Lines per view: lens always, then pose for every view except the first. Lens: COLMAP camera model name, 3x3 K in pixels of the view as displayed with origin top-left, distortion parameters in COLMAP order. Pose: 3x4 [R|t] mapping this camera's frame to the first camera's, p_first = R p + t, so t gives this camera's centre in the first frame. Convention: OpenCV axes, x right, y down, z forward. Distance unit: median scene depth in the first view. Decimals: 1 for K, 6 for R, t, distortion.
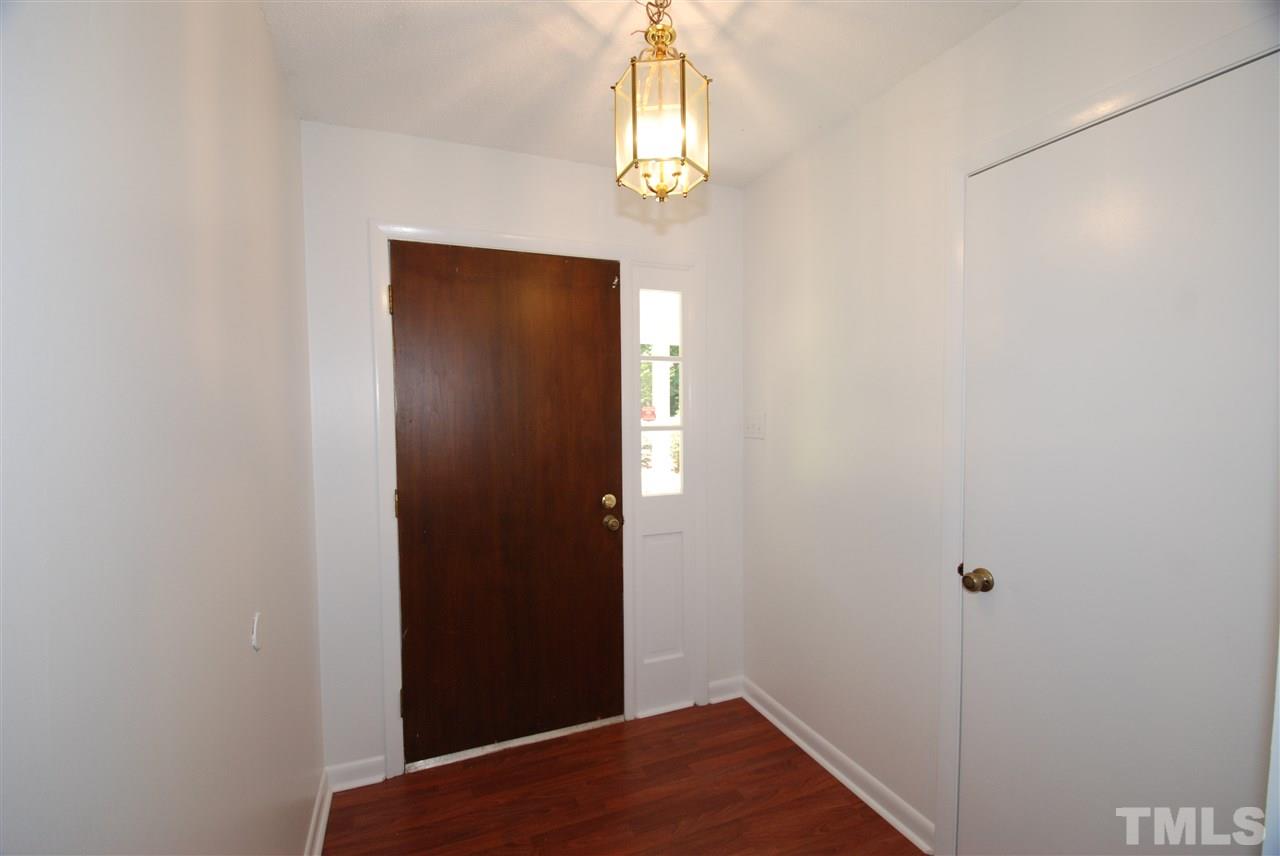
lens RADIAL K [[557.2, 0, 641.0], [0, 557.2, 434.3], [0, 0, 1]] dist [0.021943, -0.024597]
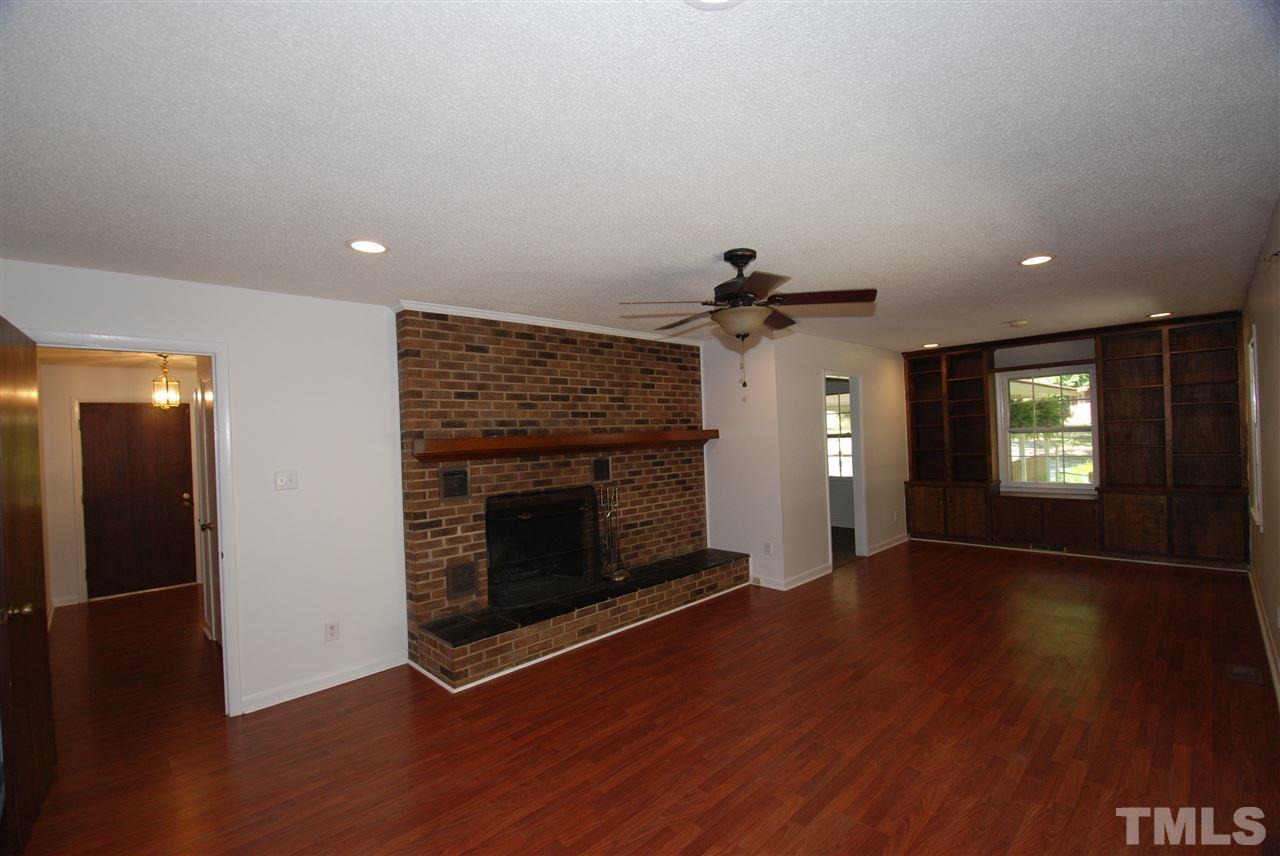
lens RADIAL K [[557.2, 0, 641.0], [0, 557.2, 434.3], [0, 0, 1]] dist [0.021943, -0.024597]
pose [[0.938730, -0.023984, 0.343819, 1.040993], [0.040257, 0.998378, -0.040269, 0.023617], [-0.342295, 0.051643, 0.938172, -2.167399]]
